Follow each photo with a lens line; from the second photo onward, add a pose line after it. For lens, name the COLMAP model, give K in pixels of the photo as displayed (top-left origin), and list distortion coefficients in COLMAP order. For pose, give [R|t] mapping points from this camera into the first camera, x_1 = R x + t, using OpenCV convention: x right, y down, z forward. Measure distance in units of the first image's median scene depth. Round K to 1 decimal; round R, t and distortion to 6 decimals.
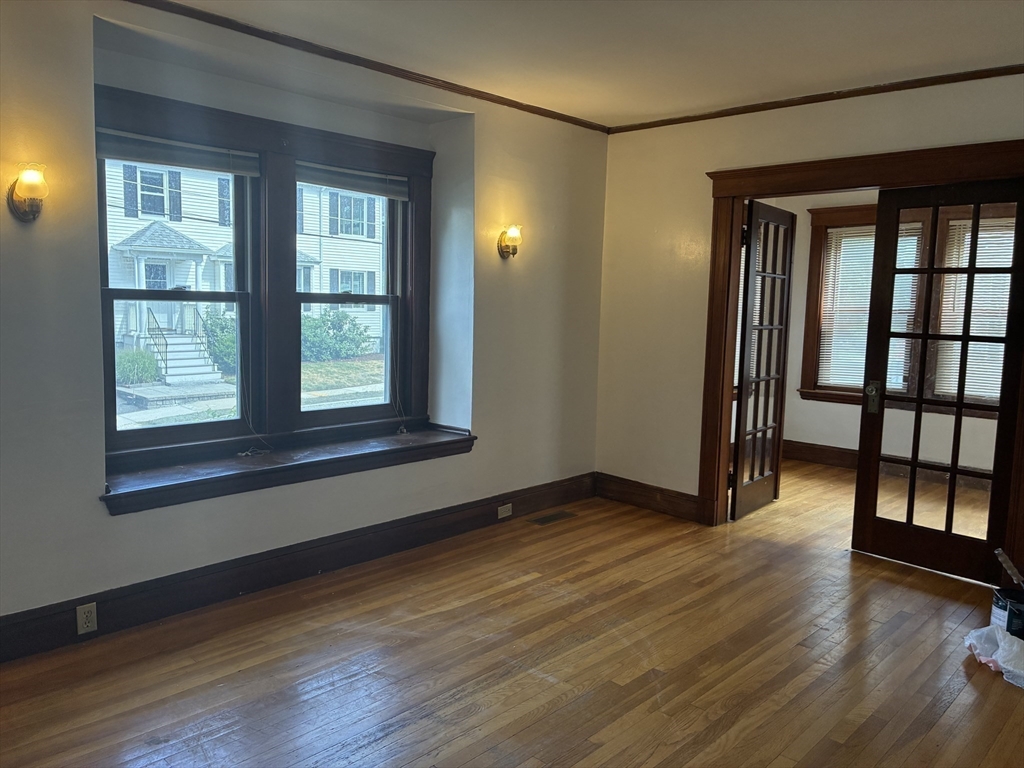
lens RADIAL K [[775.4, 0, 516.4], [0, 775.4, 379.4], [0, 0, 1]] dist [0.068211, -0.087247]
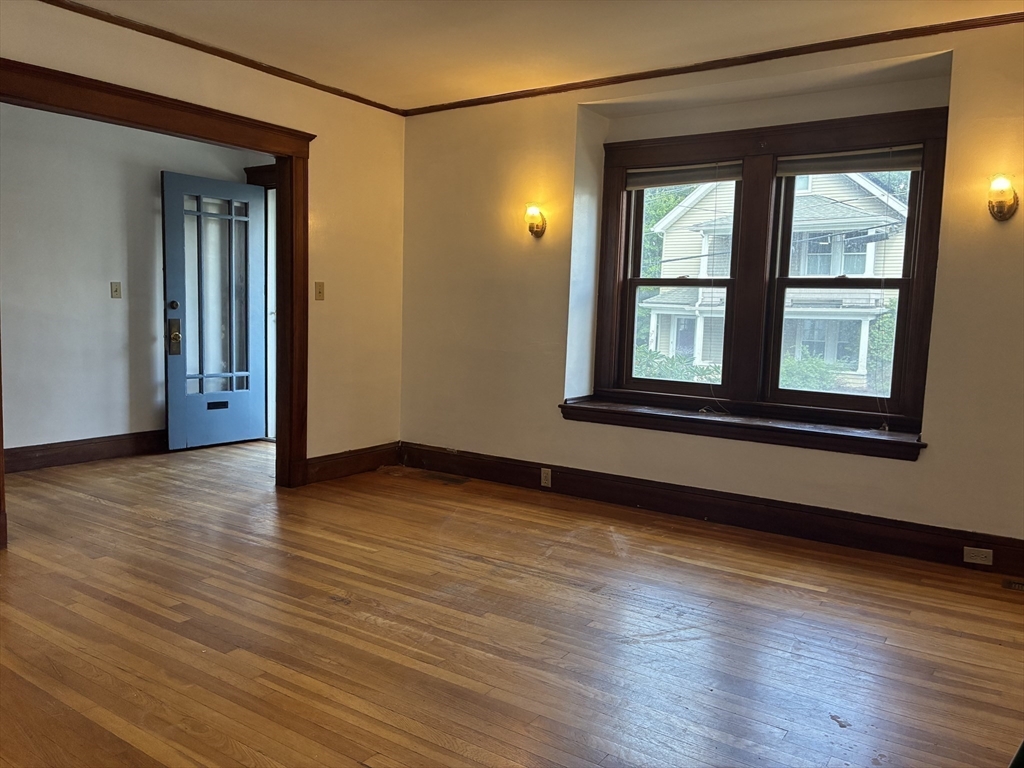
lens RADIAL K [[775.4, 0, 516.4], [0, 775.4, 379.4], [0, 0, 1]] dist [0.068211, -0.087247]
pose [[0.168375, 0.071771, -0.983107, 0.773331], [-0.127299, 0.990577, 0.050514, 0.022042], [0.977469, 0.116643, 0.175925, 0.484457]]
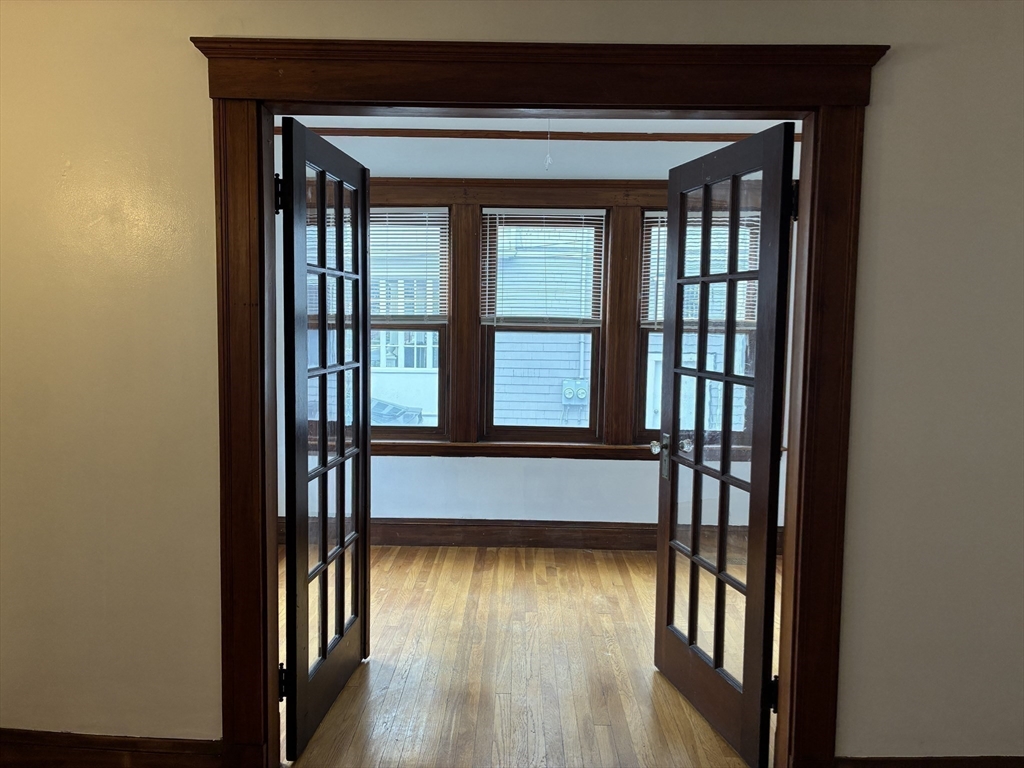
lens RADIAL K [[775.4, 0, 516.4], [0, 775.4, 379.4], [0, 0, 1]] dist [0.068211, -0.087247]
pose [[0.730128, -0.072431, 0.679460, 0.070746], [0.072890, 0.996948, 0.027949, -0.082436], [-0.679411, 0.029119, 0.733180, 0.650960]]
